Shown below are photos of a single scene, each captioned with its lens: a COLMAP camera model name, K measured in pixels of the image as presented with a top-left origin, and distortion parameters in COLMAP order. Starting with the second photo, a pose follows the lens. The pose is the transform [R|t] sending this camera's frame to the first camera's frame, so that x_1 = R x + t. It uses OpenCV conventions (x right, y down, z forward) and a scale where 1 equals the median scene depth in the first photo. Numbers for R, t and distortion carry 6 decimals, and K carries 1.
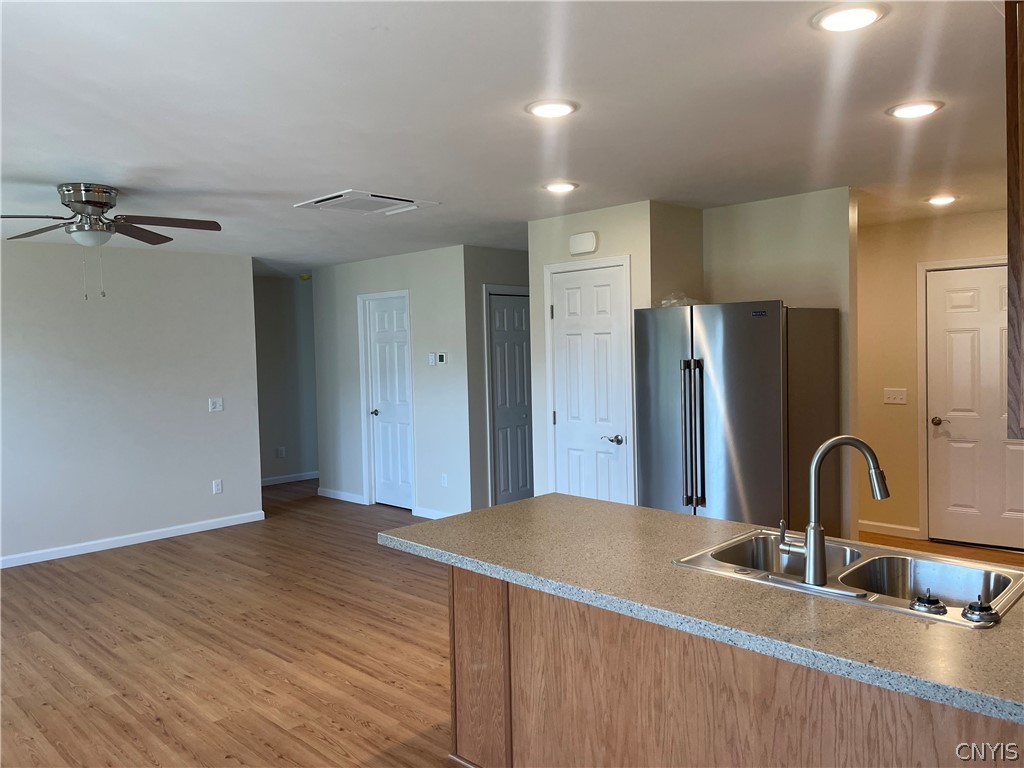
lens RADIAL K [[766.3, 0, 515.6], [0, 766.3, 381.3], [0, 0, 1]] dist [0.048282, -0.063859]
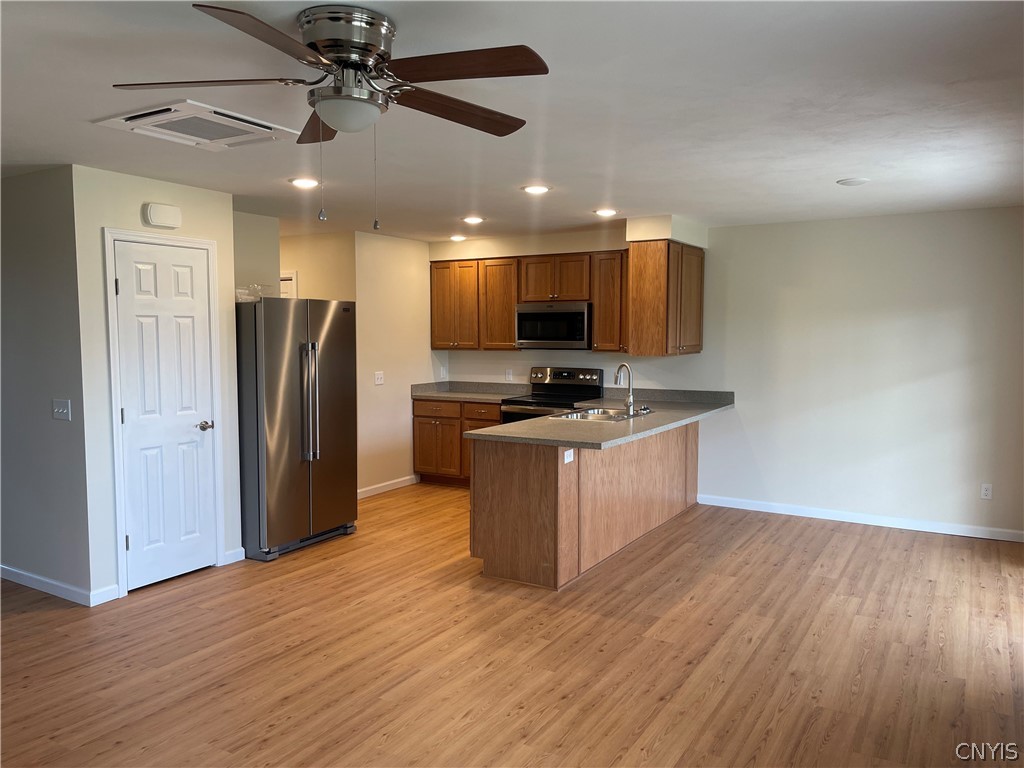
lens RADIAL K [[766.3, 0, 516.0], [0, 766.3, 377.5], [0, 0, 1]] dist [0.048282, -0.063859]
pose [[-0.233864, -0.034264, 0.971665, -1.121646], [0.048553, 0.997720, 0.046869, -0.015389], [-0.971056, 0.058138, -0.231667, 1.020522]]
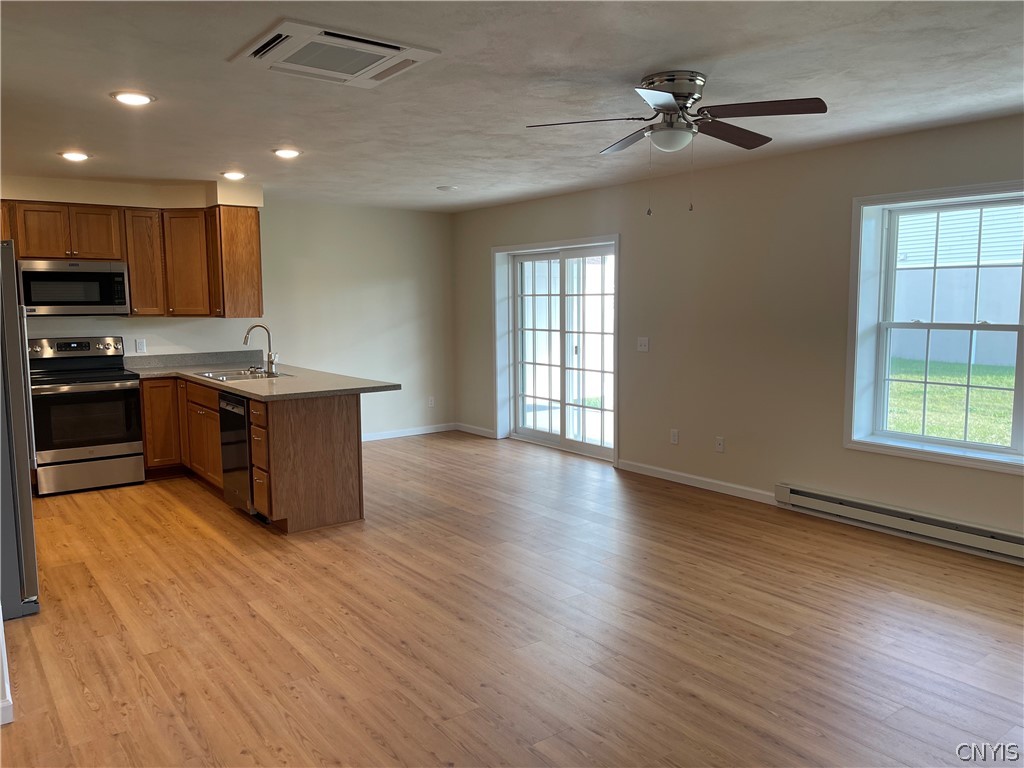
lens RADIAL K [[766.3, 0, 510.0], [0, 766.3, 385.8], [0, 0, 1]] dist [0.048282, -0.063859]
pose [[-0.987207, 0.011865, 0.159001, -0.504658], [0.035980, 0.988082, 0.149664, -0.053182], [-0.155330, 0.153470, -0.975869, 1.894224]]
